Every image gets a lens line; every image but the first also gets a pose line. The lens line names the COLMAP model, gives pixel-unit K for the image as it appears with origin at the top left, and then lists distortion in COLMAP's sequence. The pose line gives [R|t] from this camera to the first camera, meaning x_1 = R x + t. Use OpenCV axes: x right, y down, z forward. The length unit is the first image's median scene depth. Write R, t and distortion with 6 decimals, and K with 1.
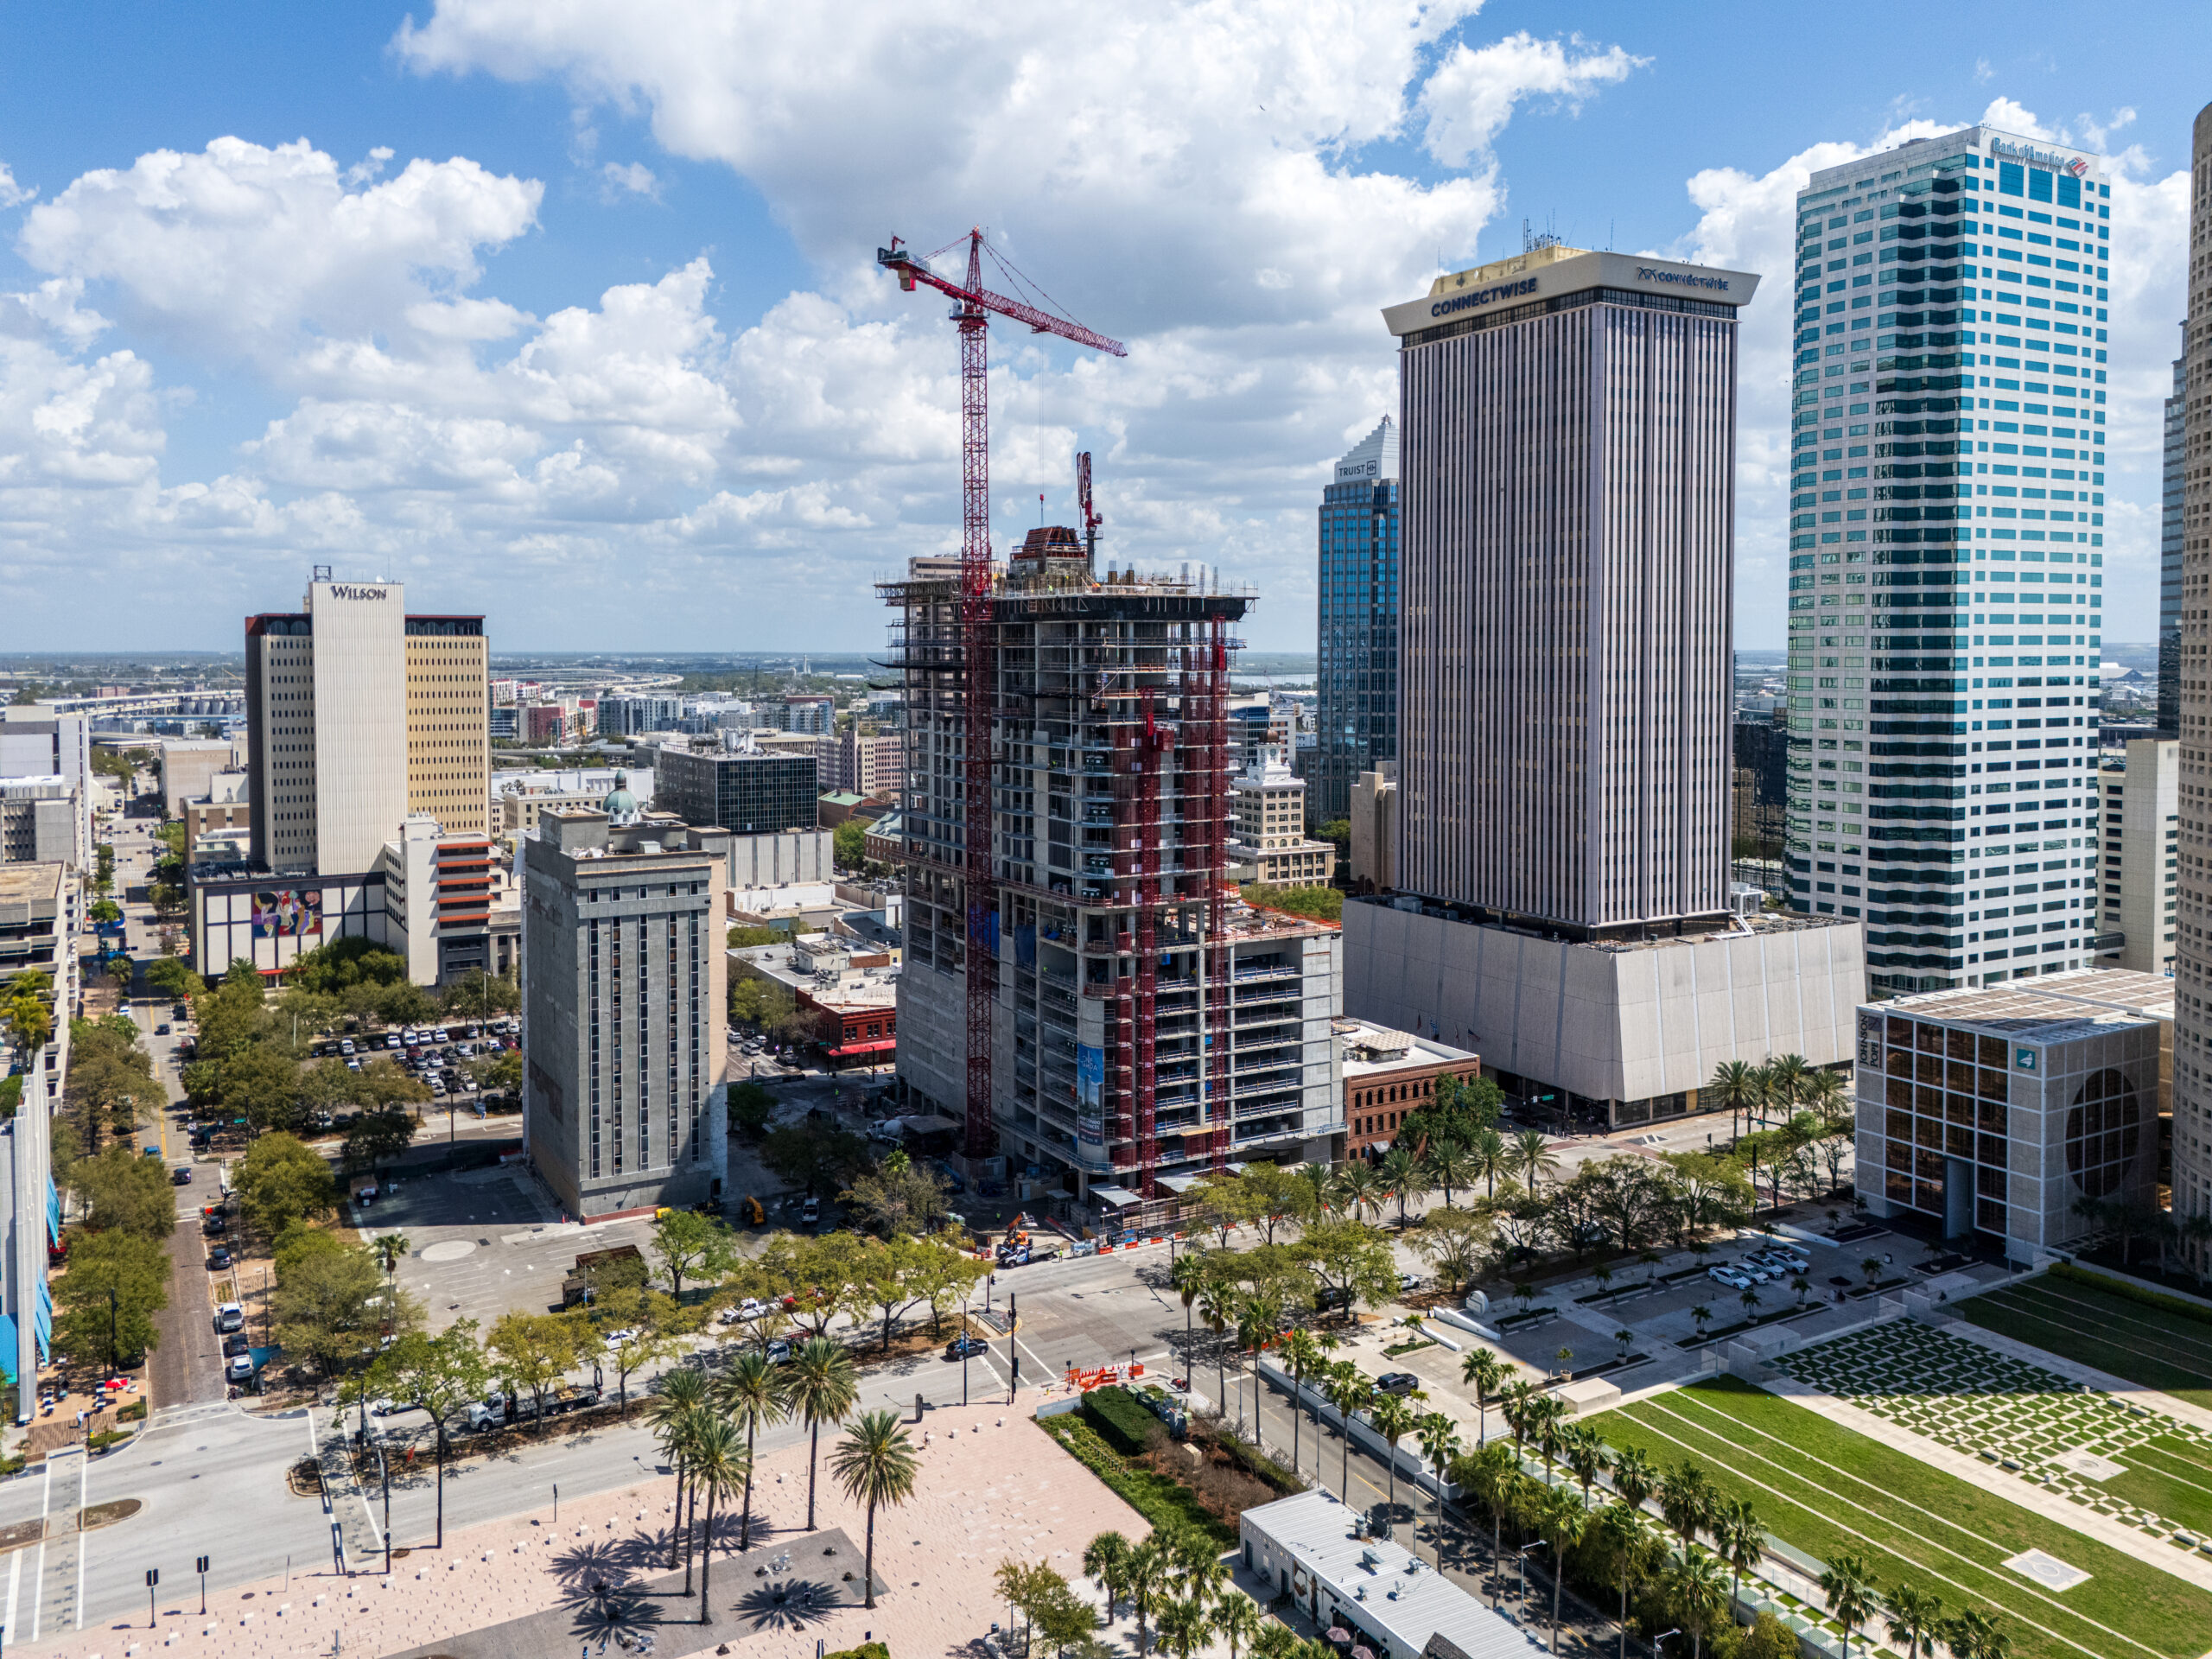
lens RADIAL K [[1667.4, 0, 1078.9], [0, 1667.4, 706.7], [0, 0, 1]] dist [0.050753, -0.037707]
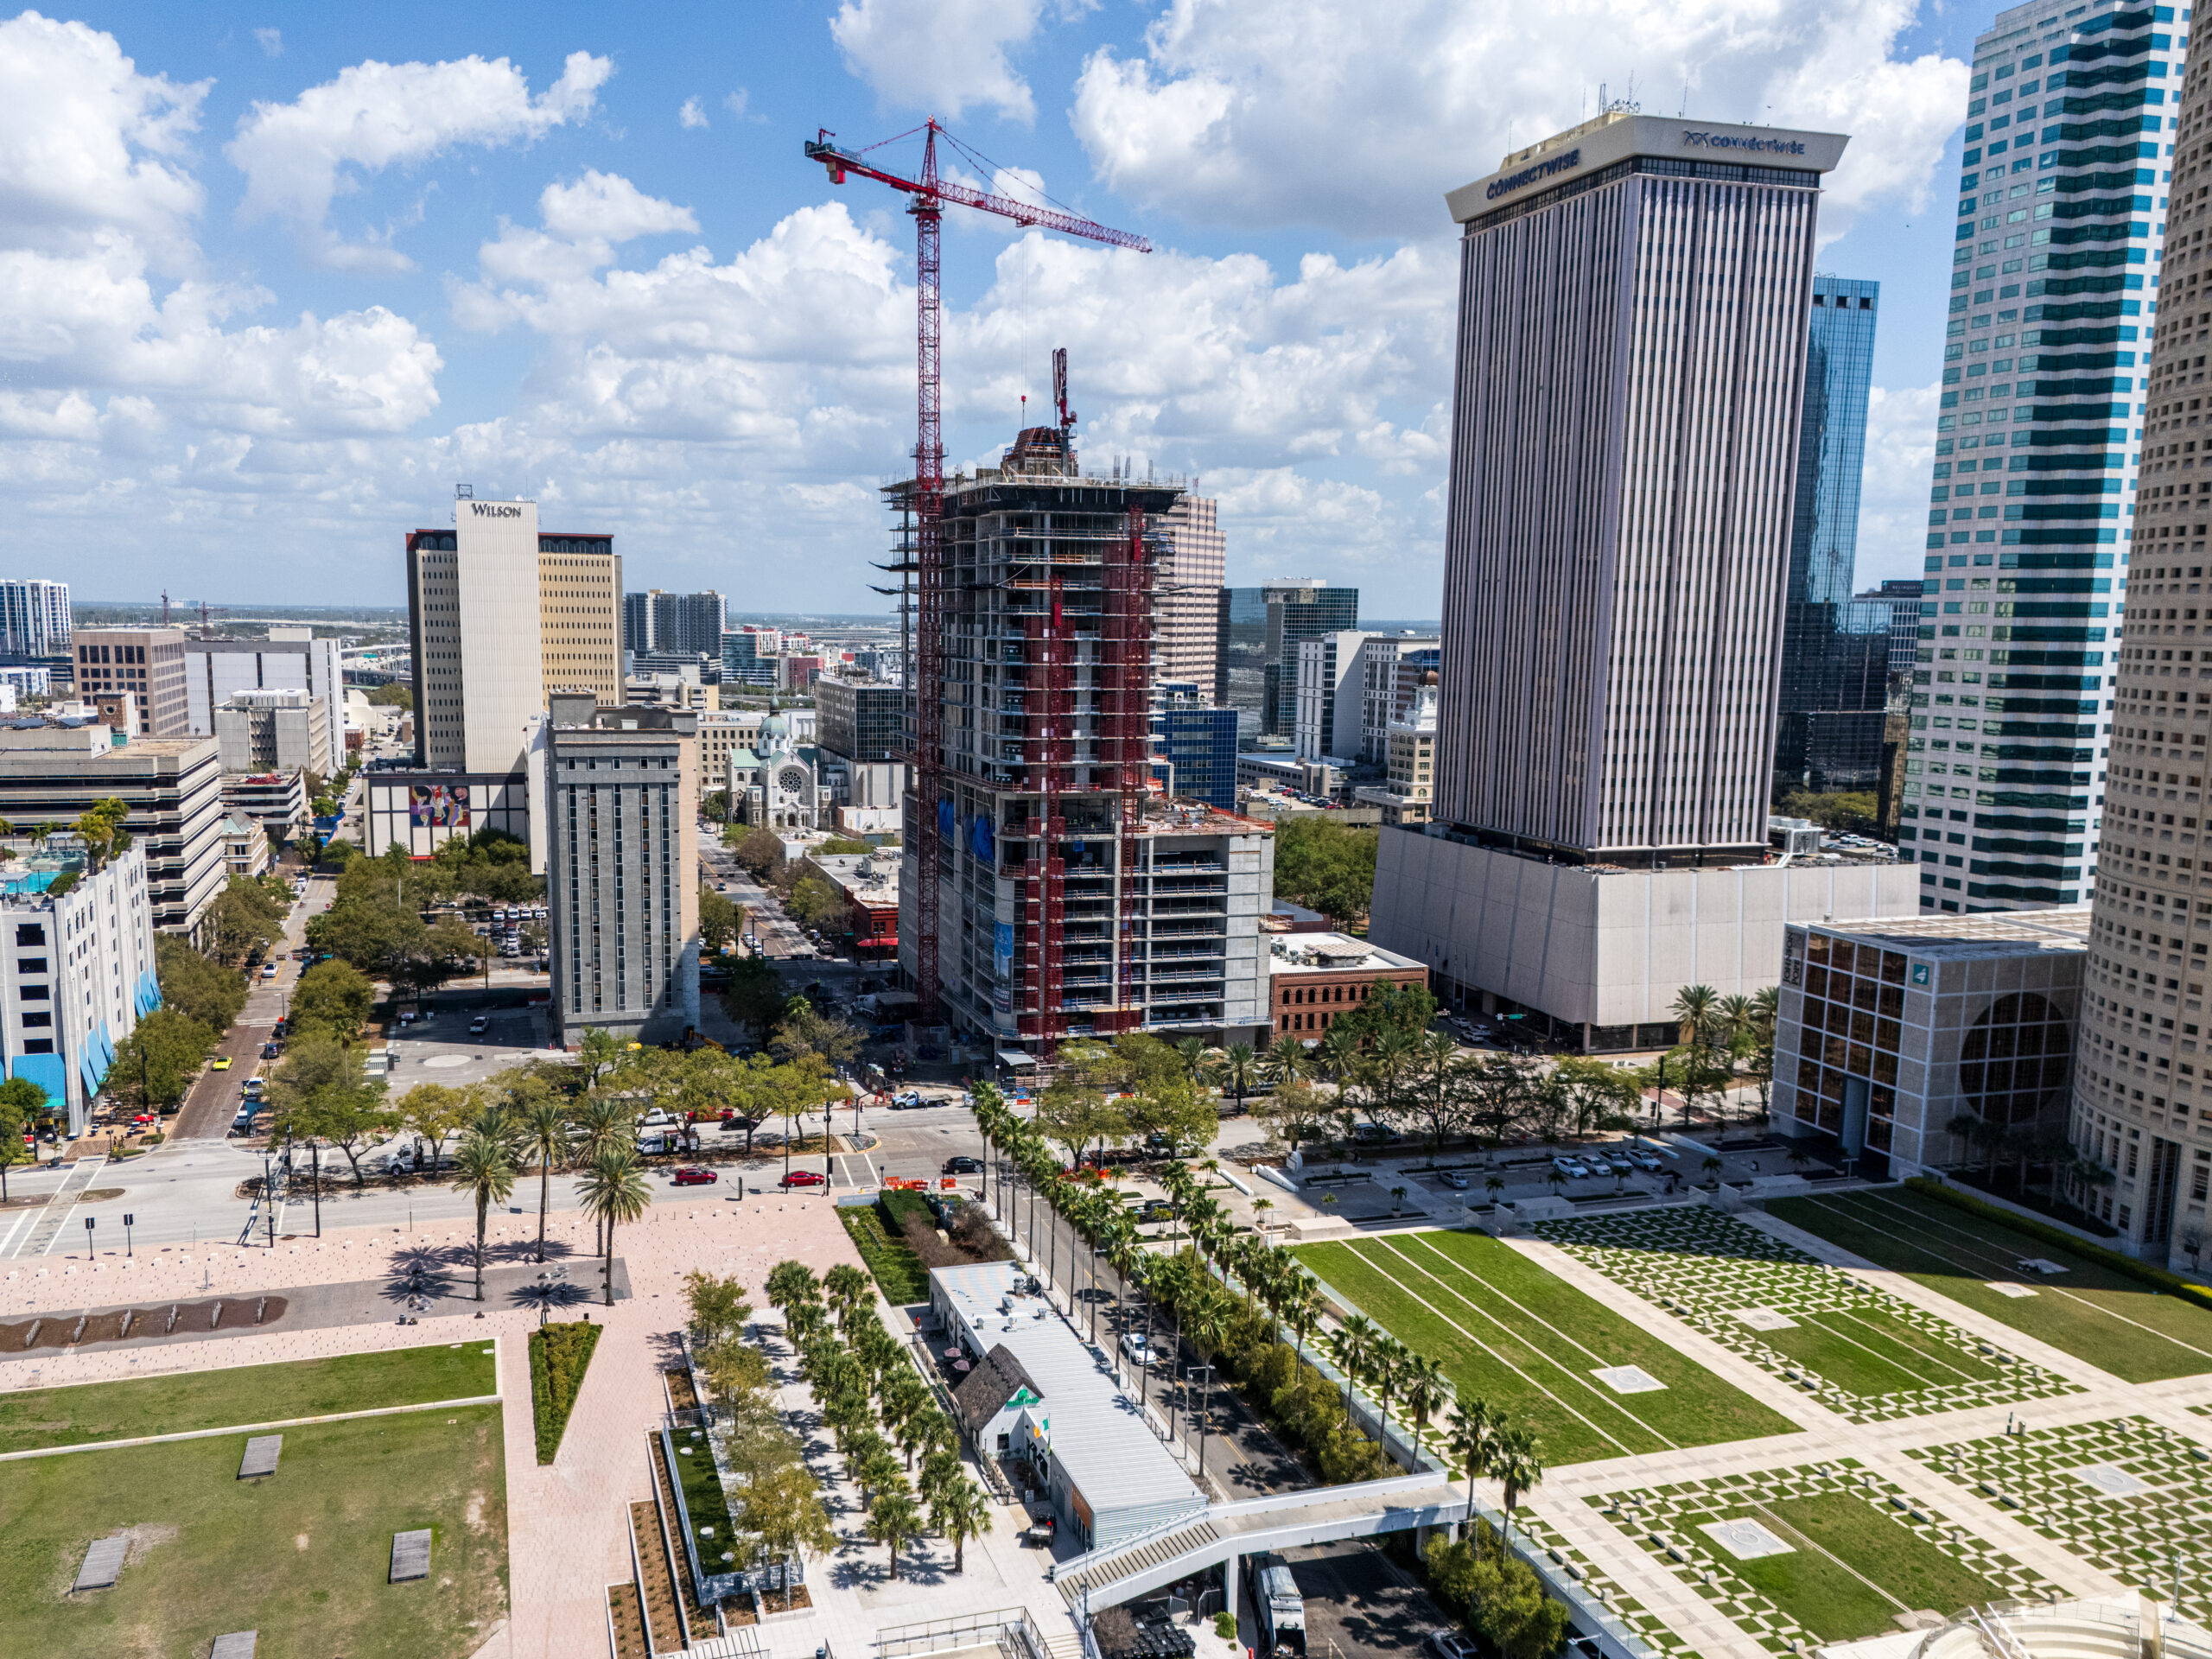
lens RADIAL K [[1778.1, 0, 1025.9], [0, 1778.1, 893.4], [0, 0, 1]] dist [0.046379, -0.028042]
pose [[0.974236, 0.049343, -0.220069, 0.254814], [-0.023089, 0.992467, 0.120313, 0.046233], [0.224348, -0.112132, 0.968036, -0.083384]]
